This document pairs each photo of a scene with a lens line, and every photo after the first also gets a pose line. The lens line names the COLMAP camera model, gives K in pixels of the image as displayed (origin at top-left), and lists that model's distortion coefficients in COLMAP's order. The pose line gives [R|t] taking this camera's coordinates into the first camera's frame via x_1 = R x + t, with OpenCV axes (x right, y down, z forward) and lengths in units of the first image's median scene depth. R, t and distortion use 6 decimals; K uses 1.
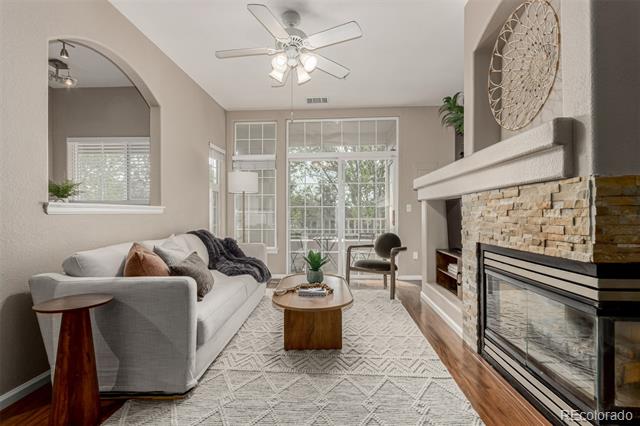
lens RADIAL K [[298.8, 0, 323.1], [0, 298.8, 213.2], [0, 0, 1]] dist [0.003117, 0.000992]
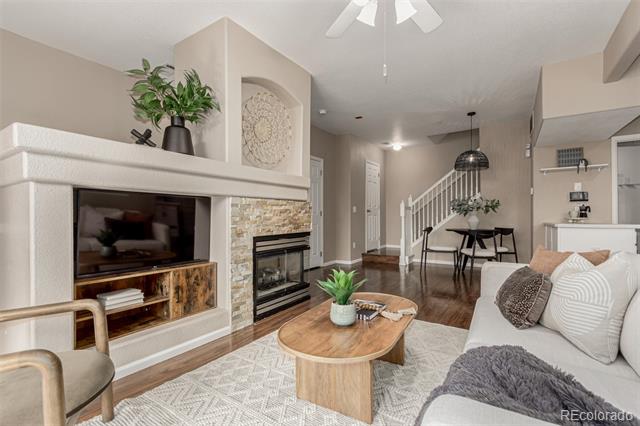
lens RADIAL K [[298.8, 0, 320.4], [0, 298.8, 215.7], [0, 0, 1]] dist [0.003117, 0.000992]
pose [[-0.865507, 0.002969, 0.500888, -0.477524], [0.000760, 0.999989, -0.004614, 0.017233], [-0.500897, -0.003613, -0.865500, 2.500799]]
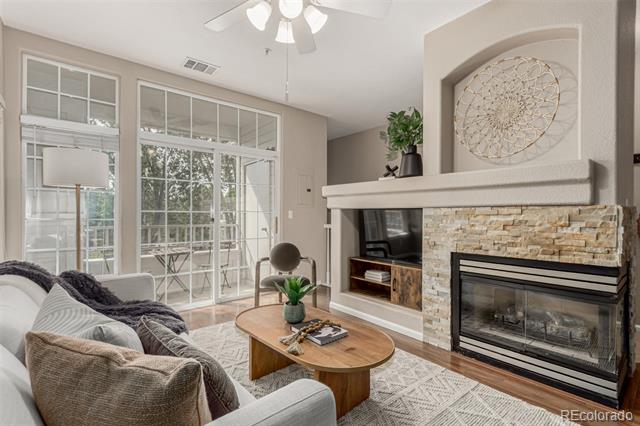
lens RADIAL K [[298.8, 0, 323.5], [0, 298.8, 215.4], [0, 0, 1]] dist [0.003117, 0.000992]
pose [[0.726404, 0.005219, 0.687248, -0.768536], [-0.009933, 0.999946, 0.002906, -0.048431], [-0.687196, -0.008938, 0.726417, 0.659017]]
